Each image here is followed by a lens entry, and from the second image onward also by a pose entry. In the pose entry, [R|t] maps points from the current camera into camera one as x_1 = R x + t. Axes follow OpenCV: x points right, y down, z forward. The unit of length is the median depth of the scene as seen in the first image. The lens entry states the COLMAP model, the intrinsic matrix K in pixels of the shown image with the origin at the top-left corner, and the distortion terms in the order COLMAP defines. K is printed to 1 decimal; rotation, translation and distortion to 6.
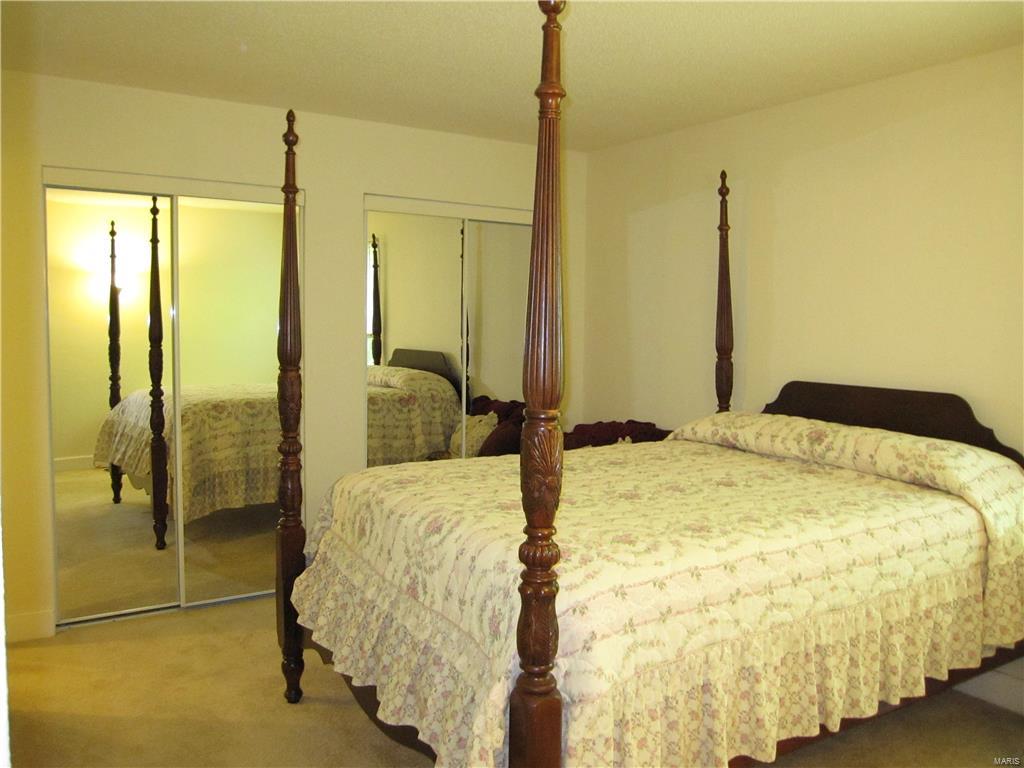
lens RADIAL K [[842.7, 0, 504.4], [0, 842.7, 385.3], [0, 0, 1]] dist [-0.078921, 0.049132]
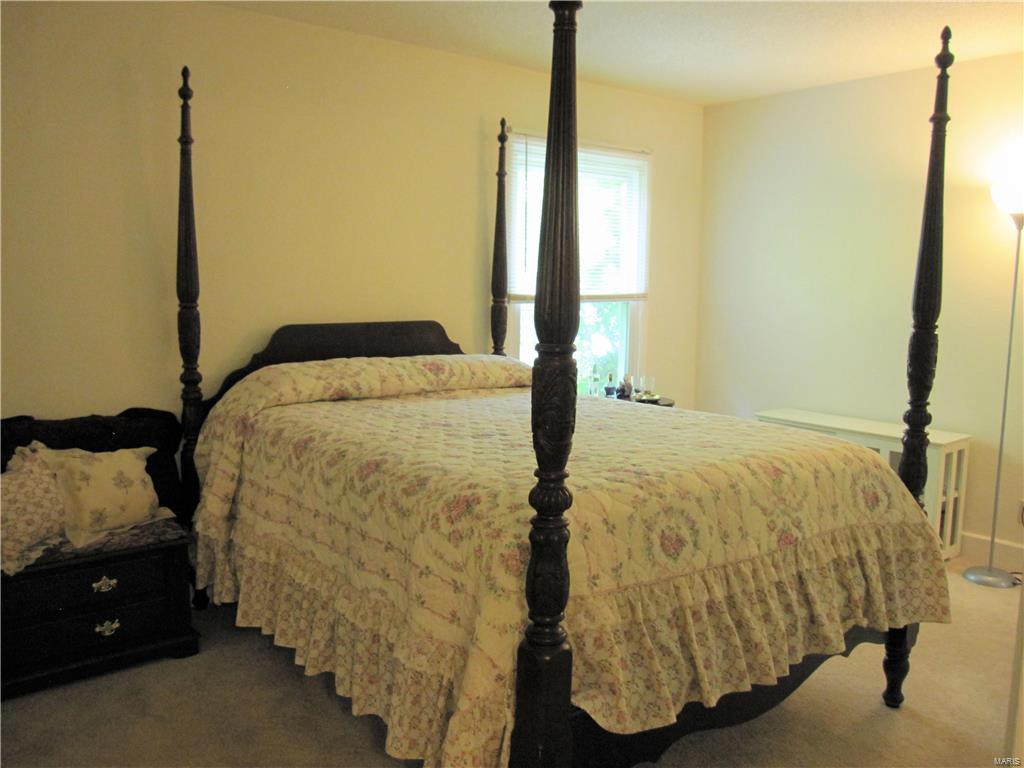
lens RADIAL K [[842.7, 0, 520.4], [0, 842.7, 392.3], [0, 0, 1]] dist [-0.078921, 0.049132]
pose [[-0.128755, -0.154939, 0.979498, -1.007020], [0.056603, 0.984961, 0.163244, -0.111579], [-0.990060, 0.076461, -0.118049, 1.383659]]
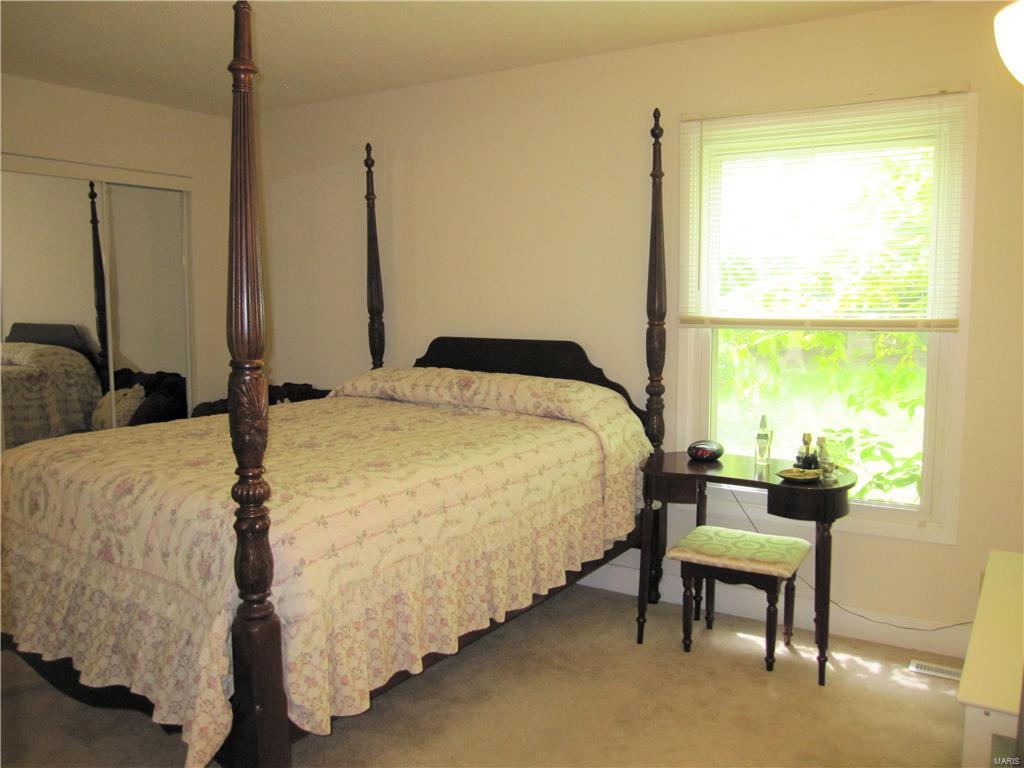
lens RADIAL K [[842.7, 0, 508.7], [0, 842.7, 384.8], [0, 0, 1]] dist [-0.078921, 0.049132]
pose [[0.905368, -0.059190, 0.420481, -0.075294], [0.044106, 0.997989, 0.045518, 0.018578], [-0.422330, -0.022665, 0.906159, -0.092219]]
